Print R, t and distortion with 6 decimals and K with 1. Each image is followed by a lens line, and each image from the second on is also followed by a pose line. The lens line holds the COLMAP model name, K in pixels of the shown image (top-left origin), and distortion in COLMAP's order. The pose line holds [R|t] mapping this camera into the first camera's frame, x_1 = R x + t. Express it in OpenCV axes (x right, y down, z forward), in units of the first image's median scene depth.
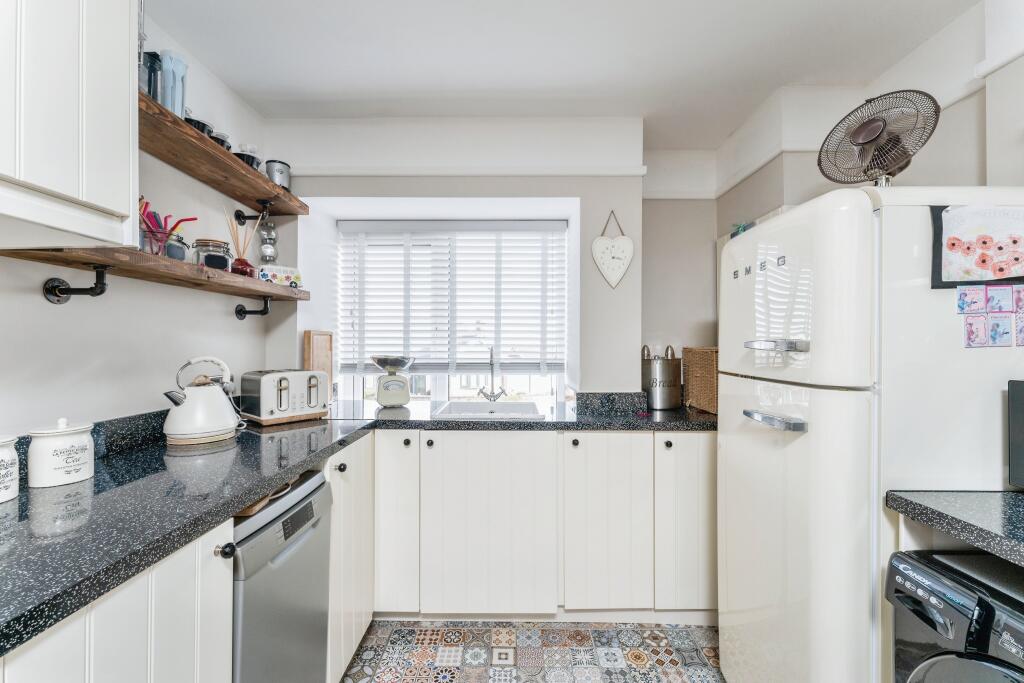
lens RADIAL K [[412.3, 0, 512.0], [0, 412.3, 341.5], [0, 0, 1]] dist [-0.000284, -0.000008]
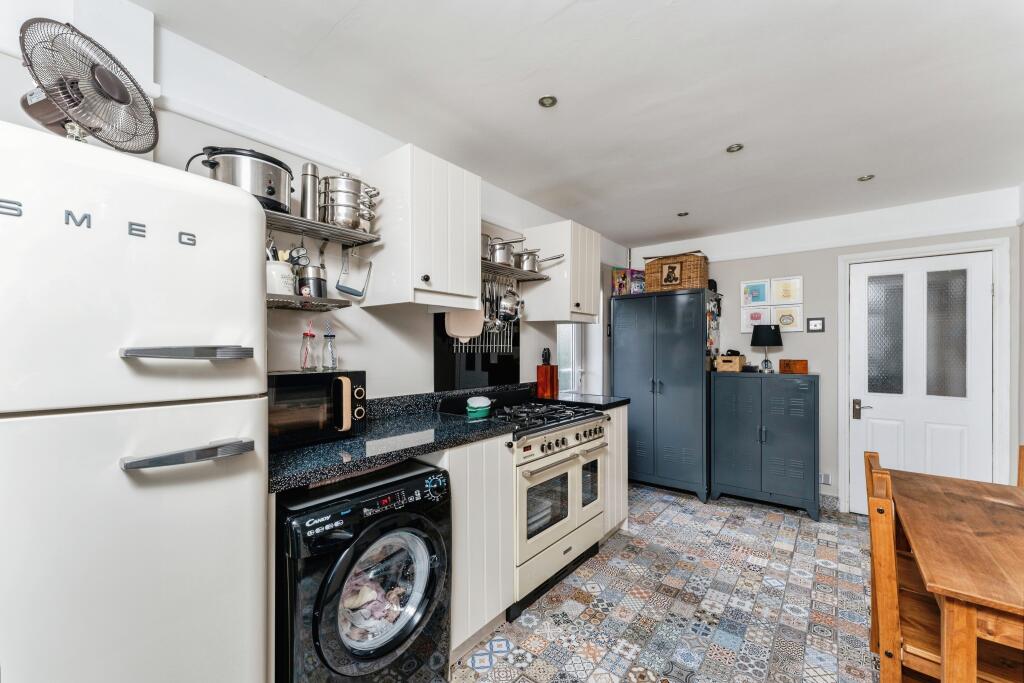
lens RADIAL K [[414.2, 0, 512.3], [0, 414.2, 350.1], [0, 0, 1]] dist [-0.000039, 0.000165]
pose [[-0.786868, -0.003024, 0.617113, -0.173861], [-0.005462, 0.999983, -0.002063, 0.001958], [-0.617097, -0.004994, -0.786871, 0.799610]]
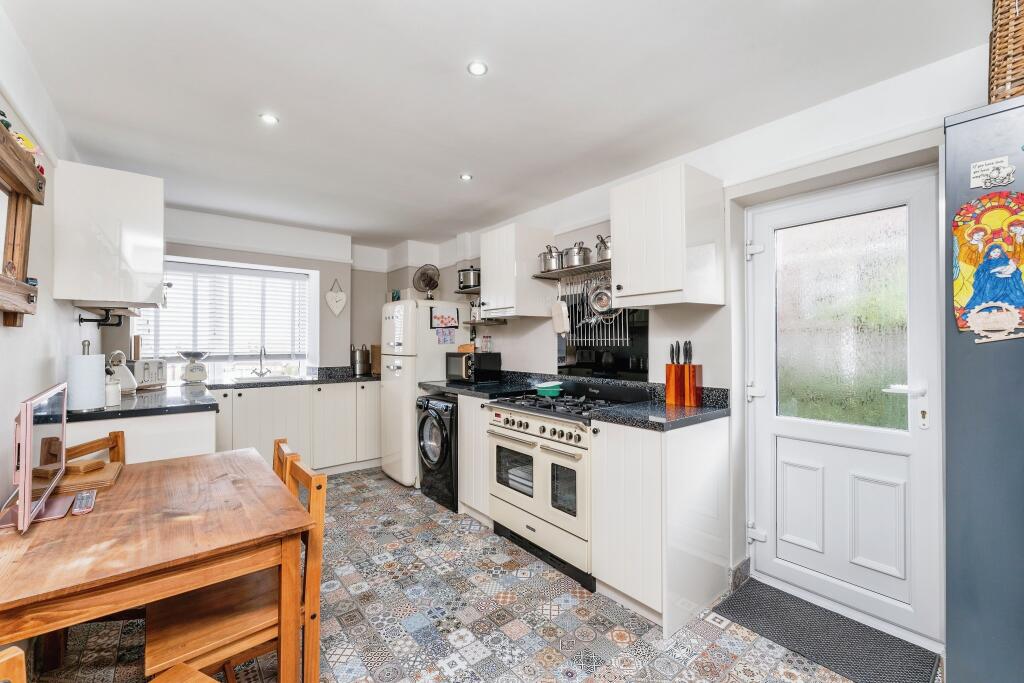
lens RADIAL K [[421.7, 0, 514.5], [0, 421.7, 345.0], [0, 0, 1]] dist [0.000015, 0.000041]
pose [[0.774002, -0.003416, 0.633174, -0.450181], [-0.003031, 0.999954, 0.009101, -0.009617], [-0.633175, -0.008963, 0.773956, -1.343570]]
